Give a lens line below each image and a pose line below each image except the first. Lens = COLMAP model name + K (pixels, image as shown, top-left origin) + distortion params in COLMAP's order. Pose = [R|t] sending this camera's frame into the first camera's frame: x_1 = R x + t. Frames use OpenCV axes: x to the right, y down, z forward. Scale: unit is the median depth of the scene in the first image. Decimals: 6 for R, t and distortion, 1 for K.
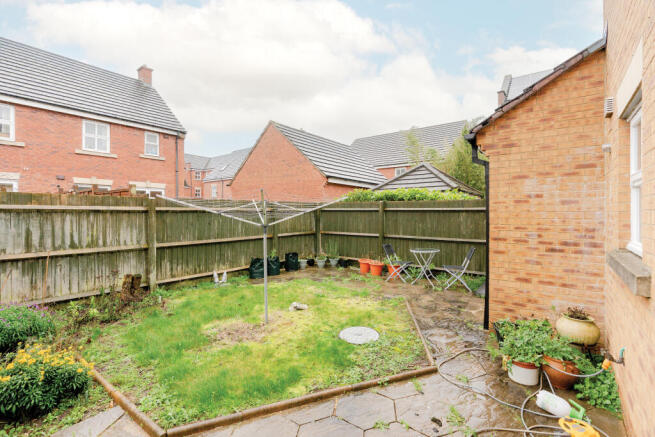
lens RADIAL K [[299.0, 0, 327.4], [0, 299.0, 211.6], [0, 0, 1]] dist [-0.000397, 0.000061]
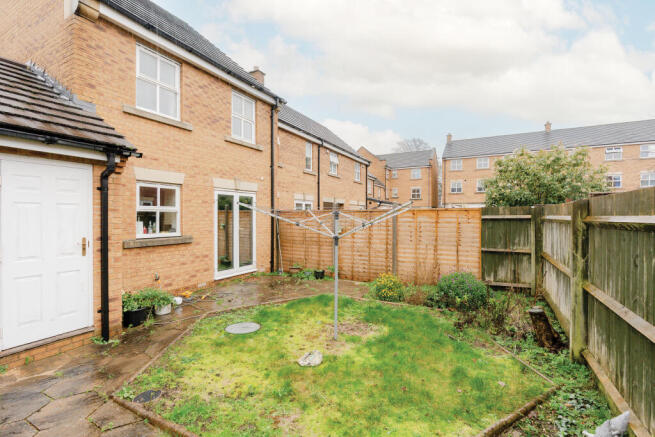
lens RADIAL K [[299.0, 0, 327.4], [0, 299.0, 211.6], [0, 0, 1]] dist [-0.000397, 0.000061]
pose [[-0.984932, 0.003389, -0.172908, -0.016123], [0.004208, 0.999982, -0.004369, -0.025520], [0.172890, -0.005031, -0.984928, 2.002911]]
